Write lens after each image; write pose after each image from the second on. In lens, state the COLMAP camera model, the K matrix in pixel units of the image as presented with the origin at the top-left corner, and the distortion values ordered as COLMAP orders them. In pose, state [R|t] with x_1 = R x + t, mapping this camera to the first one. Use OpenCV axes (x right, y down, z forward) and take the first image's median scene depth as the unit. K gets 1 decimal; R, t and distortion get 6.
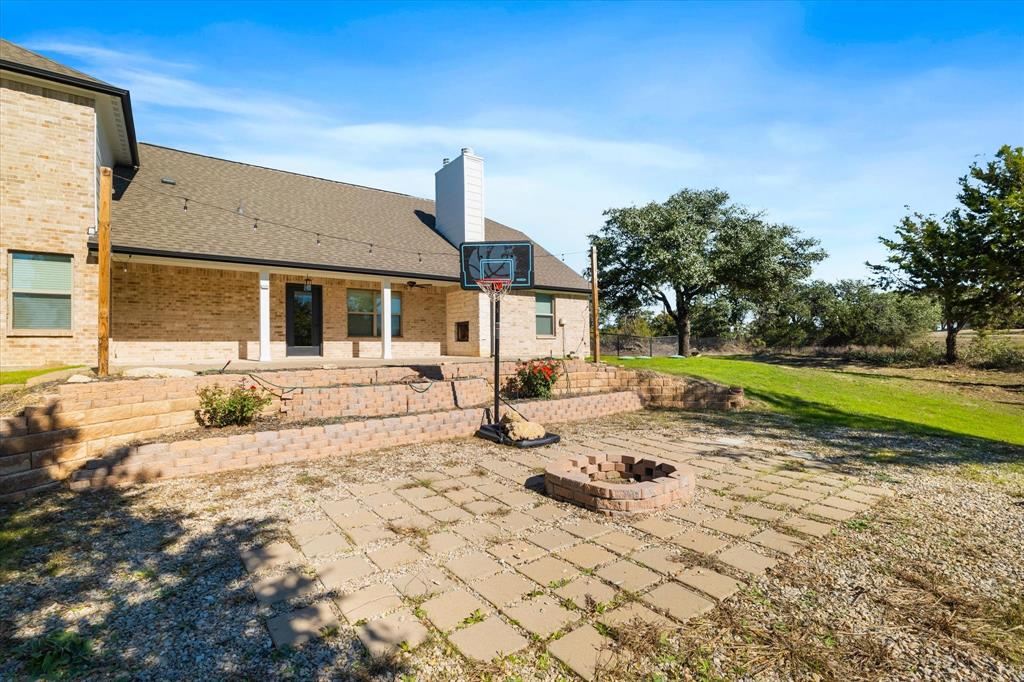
lens RADIAL K [[497.0, 0, 509.2], [0, 497.0, 344.7], [0, 0, 1]] dist [0.012361, -0.001340]
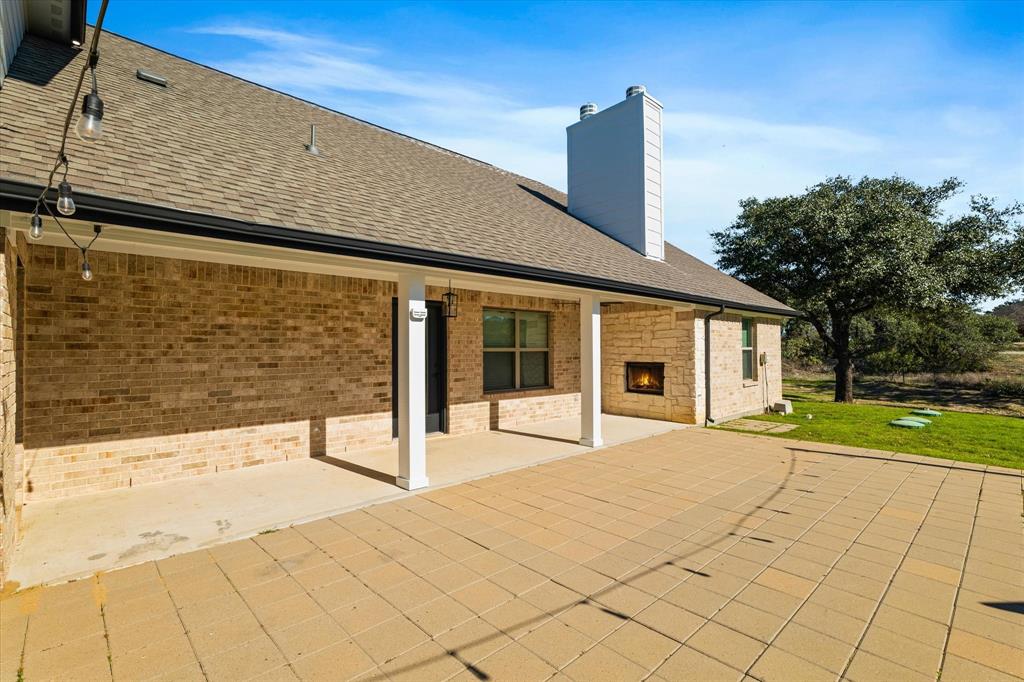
lens RADIAL K [[497.0, 0, 514.9], [0, 497.0, 344.3], [0, 0, 1]] dist [0.012361, -0.001340]
pose [[0.991377, 0.010807, 0.130594, -0.414004], [-0.011058, 0.999938, 0.001198, -0.082809], [-0.130573, -0.002632, 0.991435, 0.501521]]
